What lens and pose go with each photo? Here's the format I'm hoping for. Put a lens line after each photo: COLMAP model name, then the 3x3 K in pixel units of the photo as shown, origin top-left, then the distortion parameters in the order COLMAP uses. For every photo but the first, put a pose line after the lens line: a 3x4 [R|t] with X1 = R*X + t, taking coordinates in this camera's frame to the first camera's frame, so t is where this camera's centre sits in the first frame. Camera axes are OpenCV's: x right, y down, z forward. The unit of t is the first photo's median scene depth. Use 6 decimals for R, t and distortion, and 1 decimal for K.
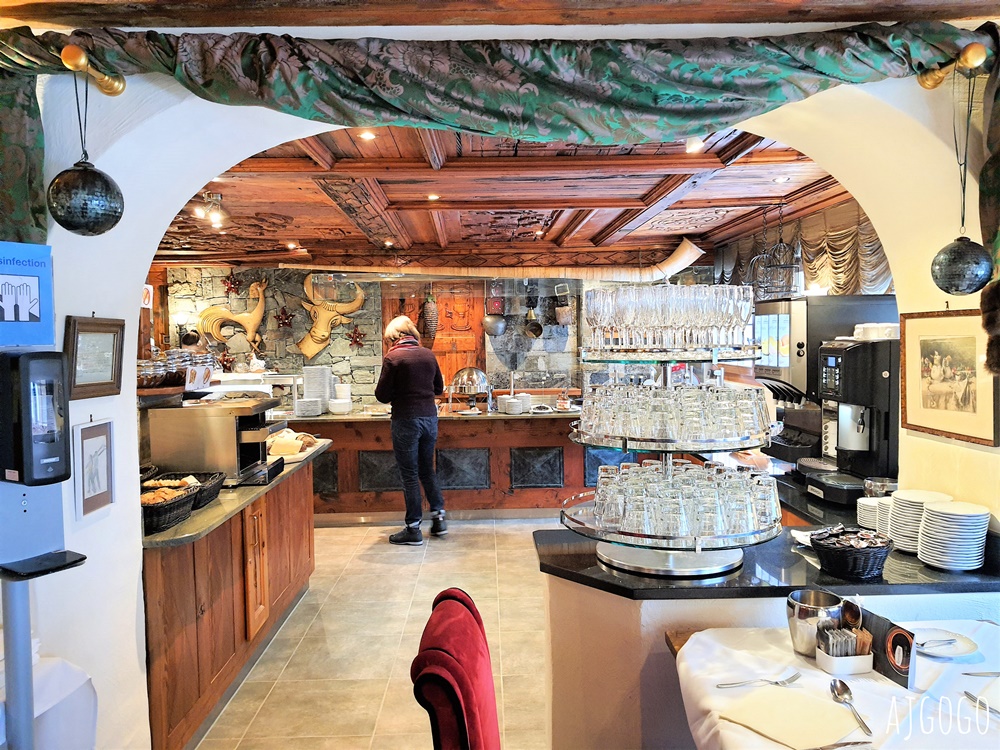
lens RADIAL K [[760.5, 0, 500.0], [0, 760.5, 375.0], [0, 0, 1]] dist [0.009419, -0.007089]
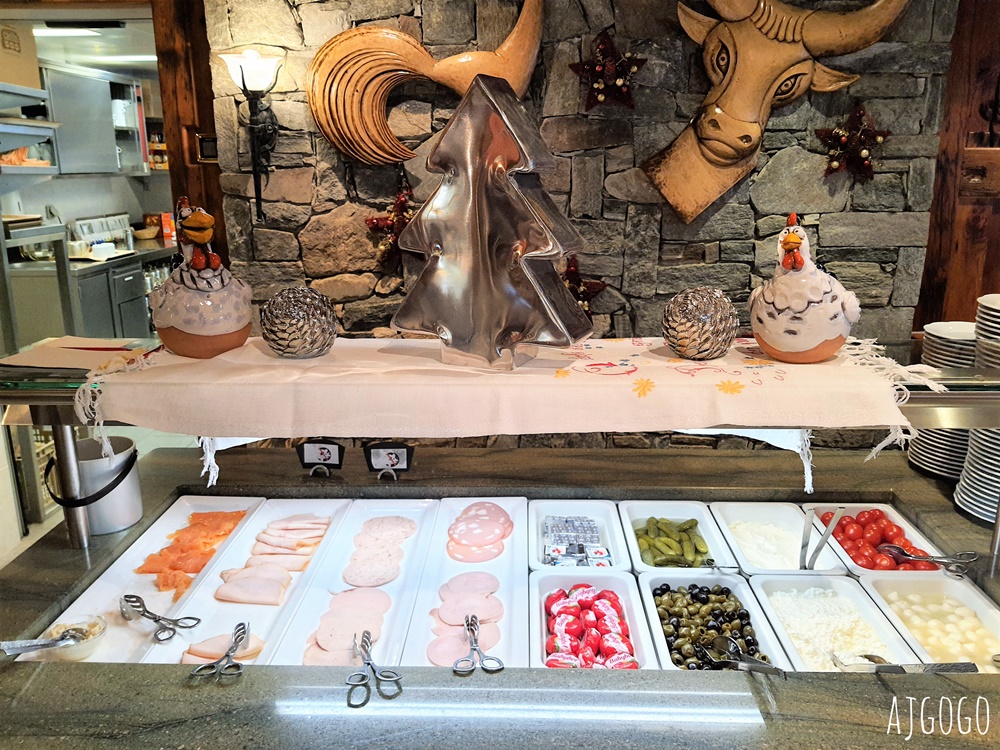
lens RADIAL K [[760.5, 0, 500.0], [0, 760.5, 375.0], [0, 0, 1]] dist [0.009419, -0.007089]
pose [[0.997347, 0.024087, -0.068694, -0.299143], [-0.010040, 0.980167, 0.197919, -0.020188], [0.072099, -0.196704, 0.977808, 0.694508]]
